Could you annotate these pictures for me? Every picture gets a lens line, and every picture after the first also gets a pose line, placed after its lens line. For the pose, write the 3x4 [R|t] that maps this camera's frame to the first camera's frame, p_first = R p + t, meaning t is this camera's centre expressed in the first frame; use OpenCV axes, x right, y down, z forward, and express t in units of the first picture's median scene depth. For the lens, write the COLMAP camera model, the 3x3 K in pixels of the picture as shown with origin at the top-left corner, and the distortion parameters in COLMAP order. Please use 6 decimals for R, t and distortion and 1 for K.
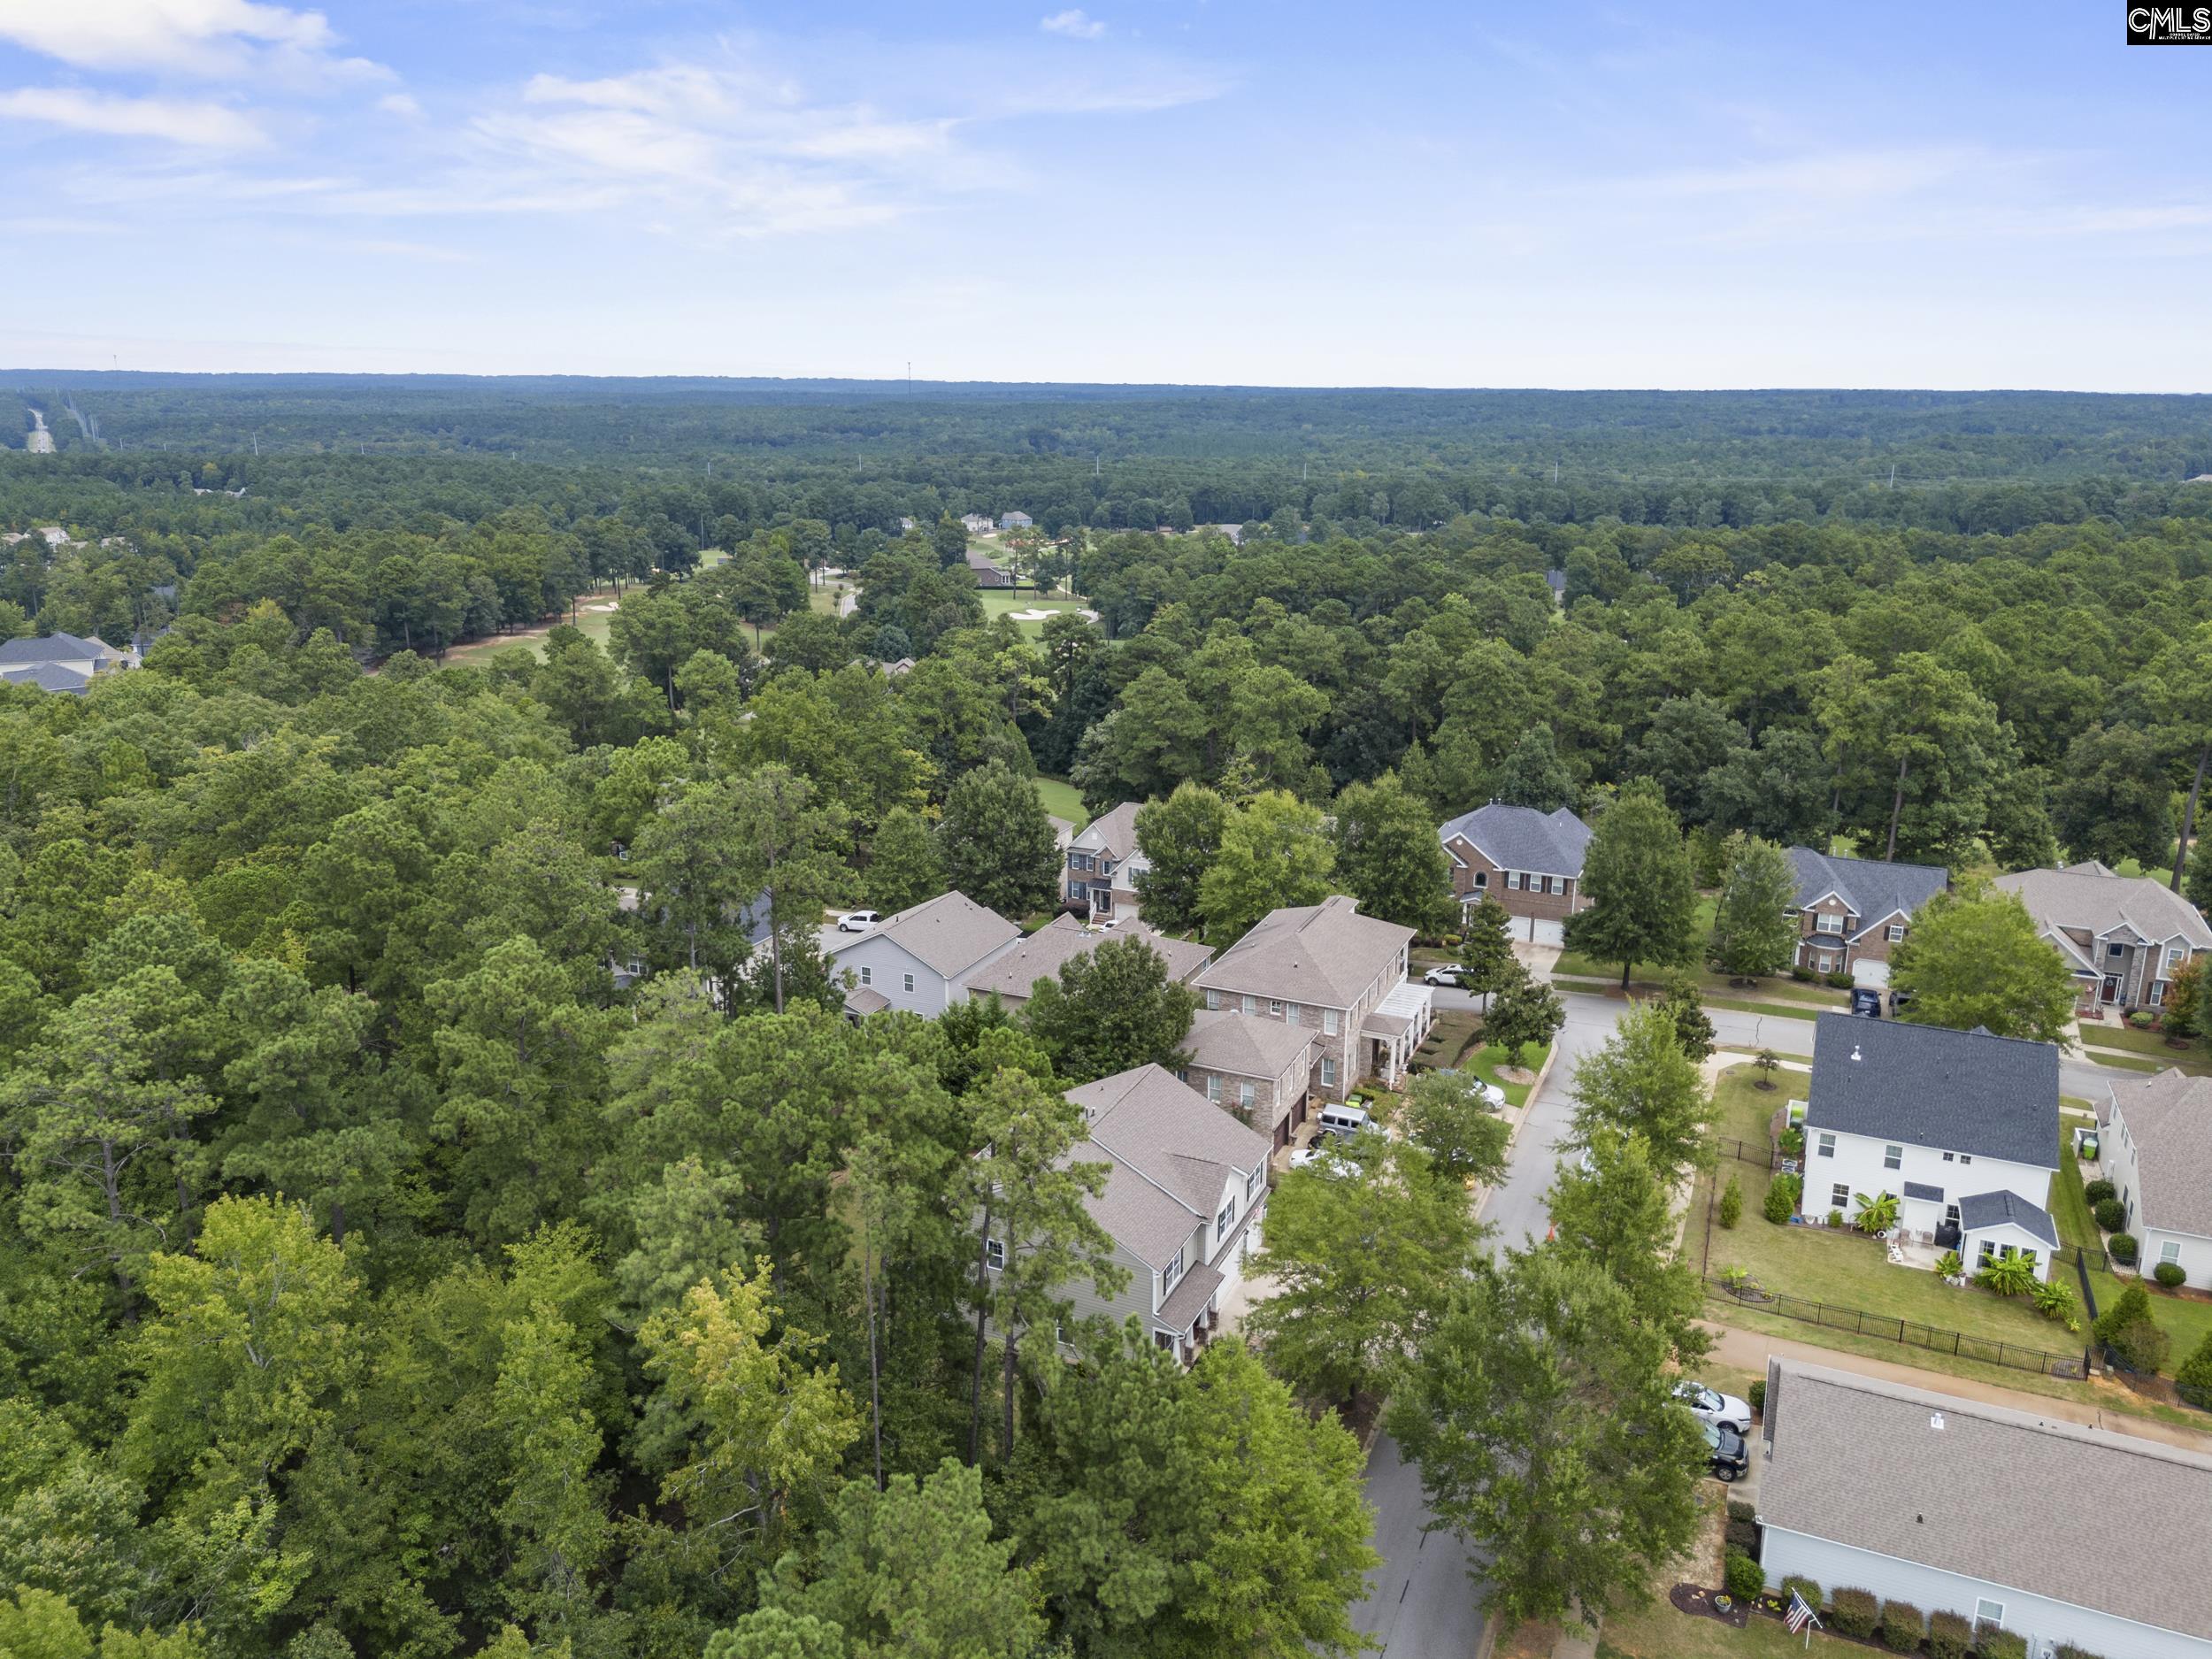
lens RADIAL K [[1614.1, 0, 1106.0], [0, 1614.1, 829.5], [0, 0, 1]] dist [0.071876, -0.071846]
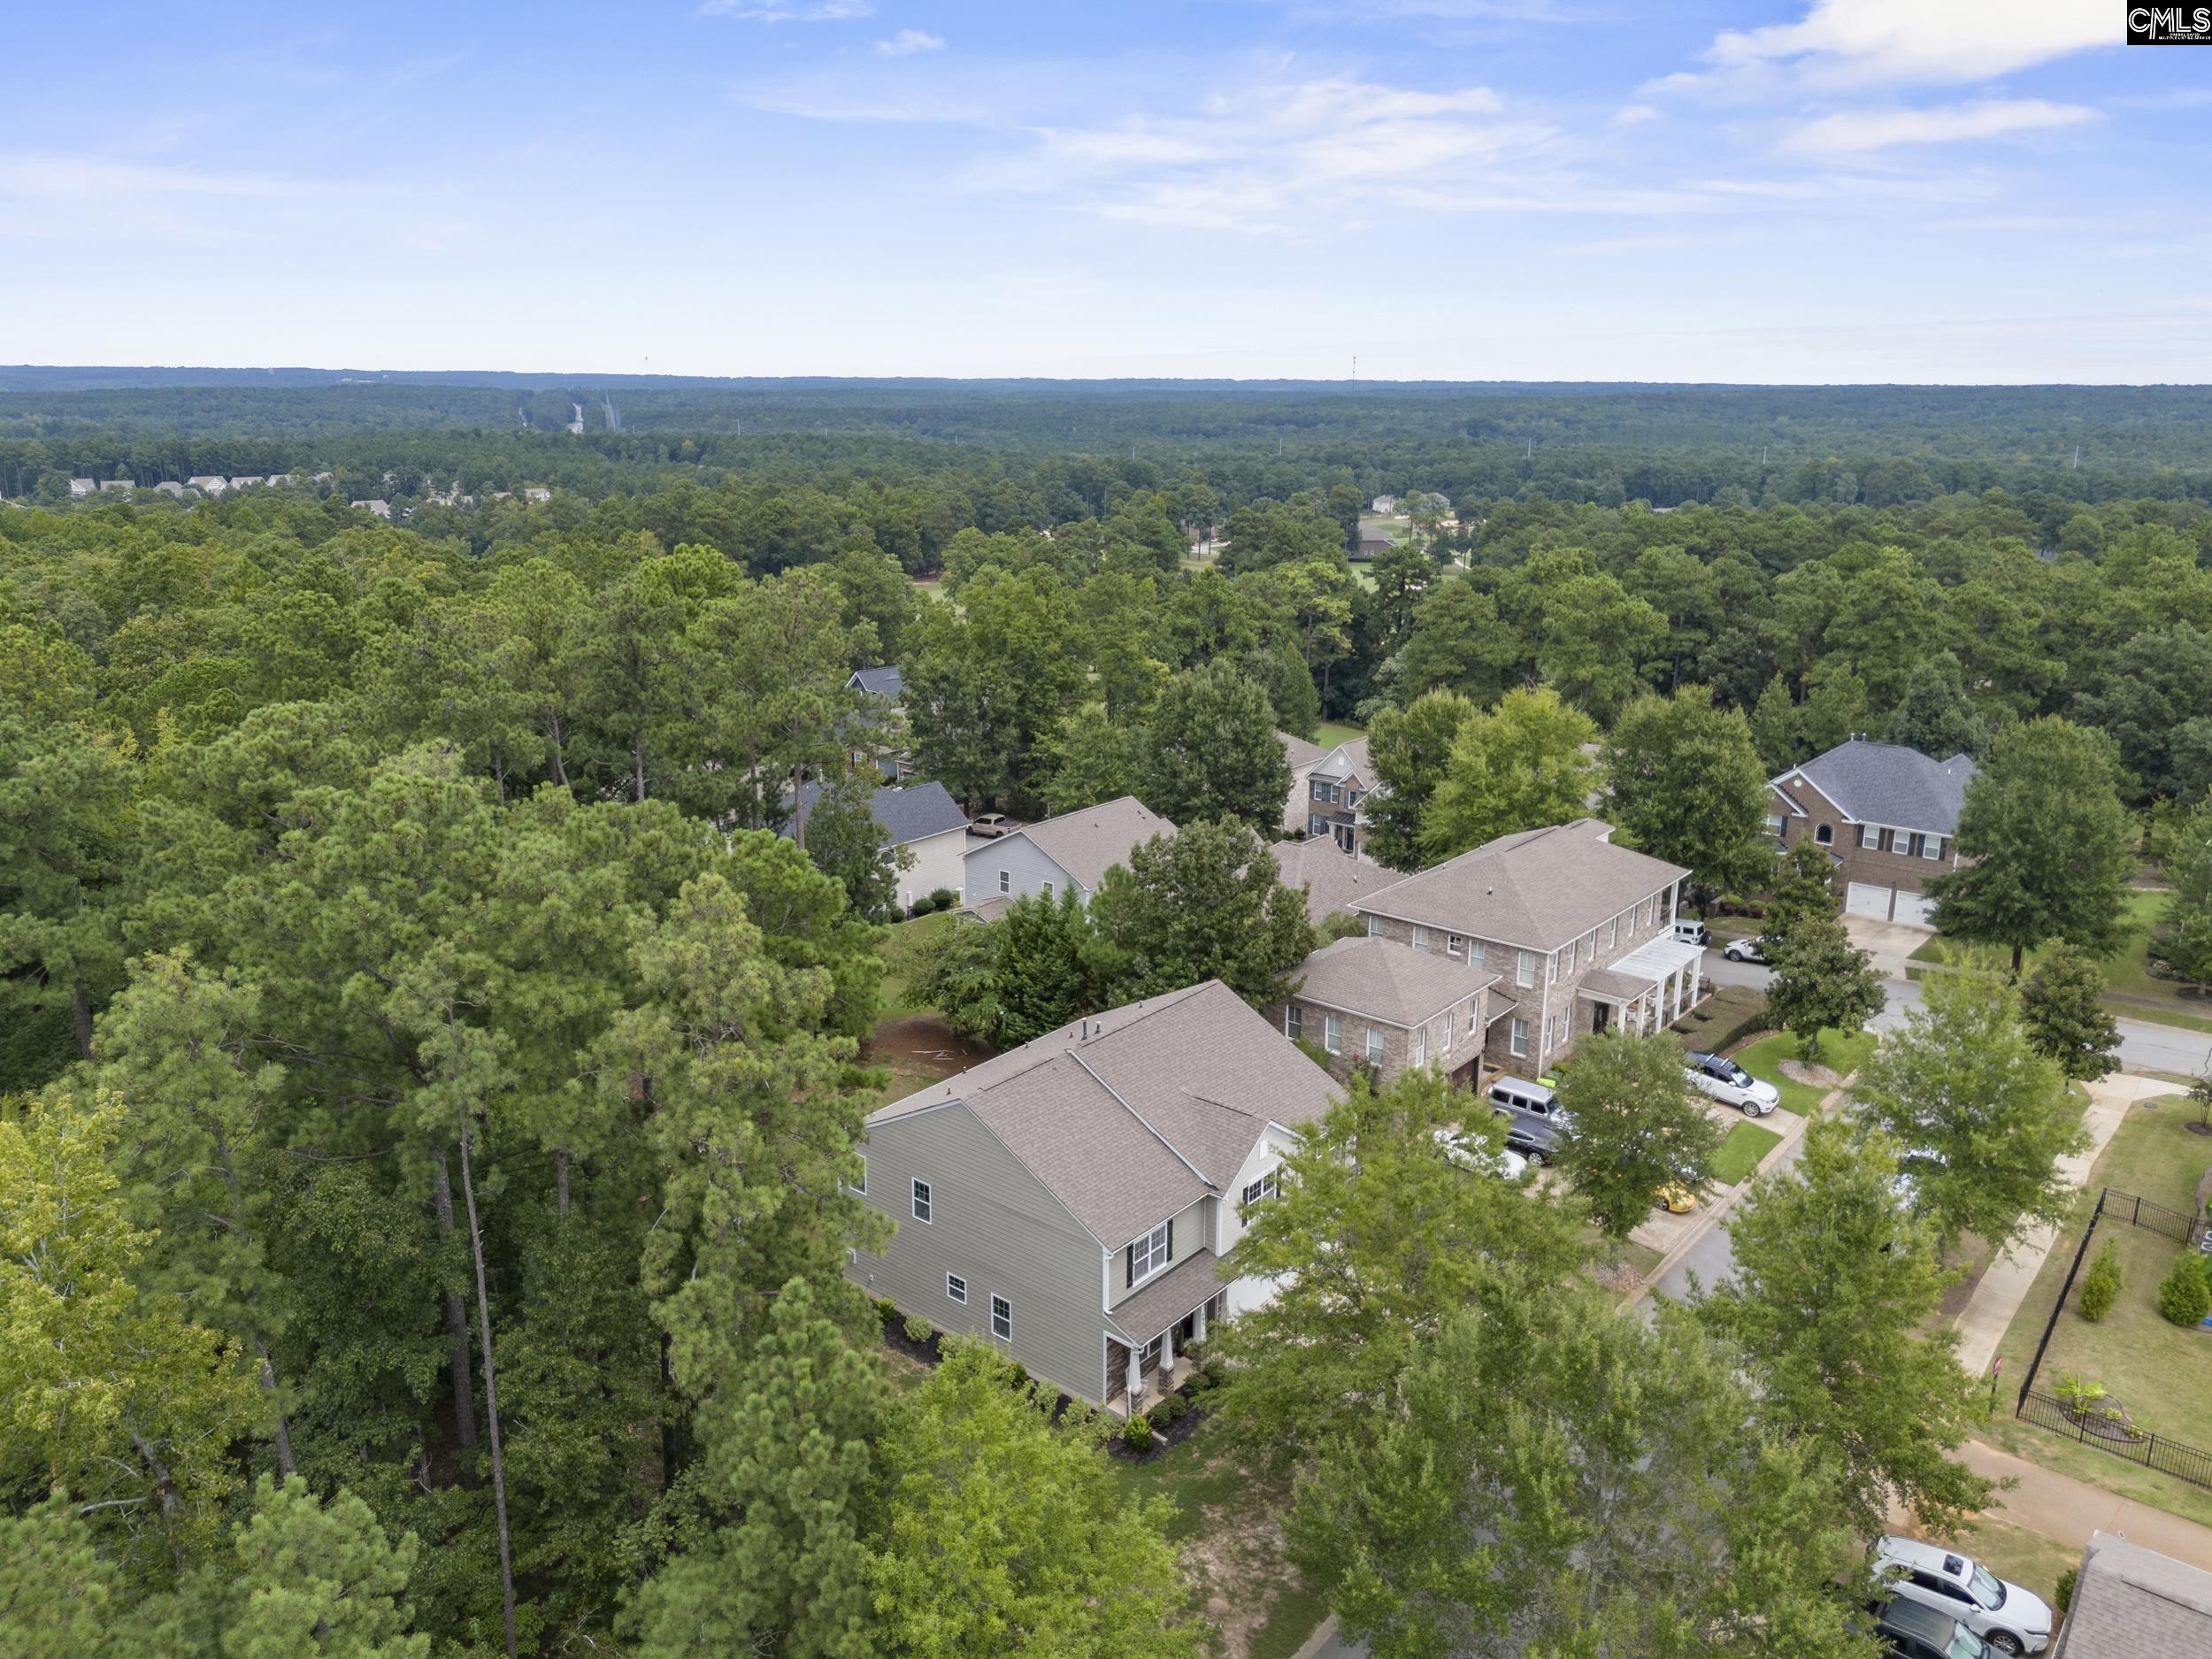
lens RADIAL K [[1614.1, 0, 1106.0], [0, 1614.1, 829.5], [0, 0, 1]] dist [0.071876, -0.071846]
pose [[0.964413, 0.069024, -0.255233, 0.110398], [-0.069467, 0.997558, 0.007291, 0.050646], [0.255112, 0.010699, 0.966852, 0.188778]]
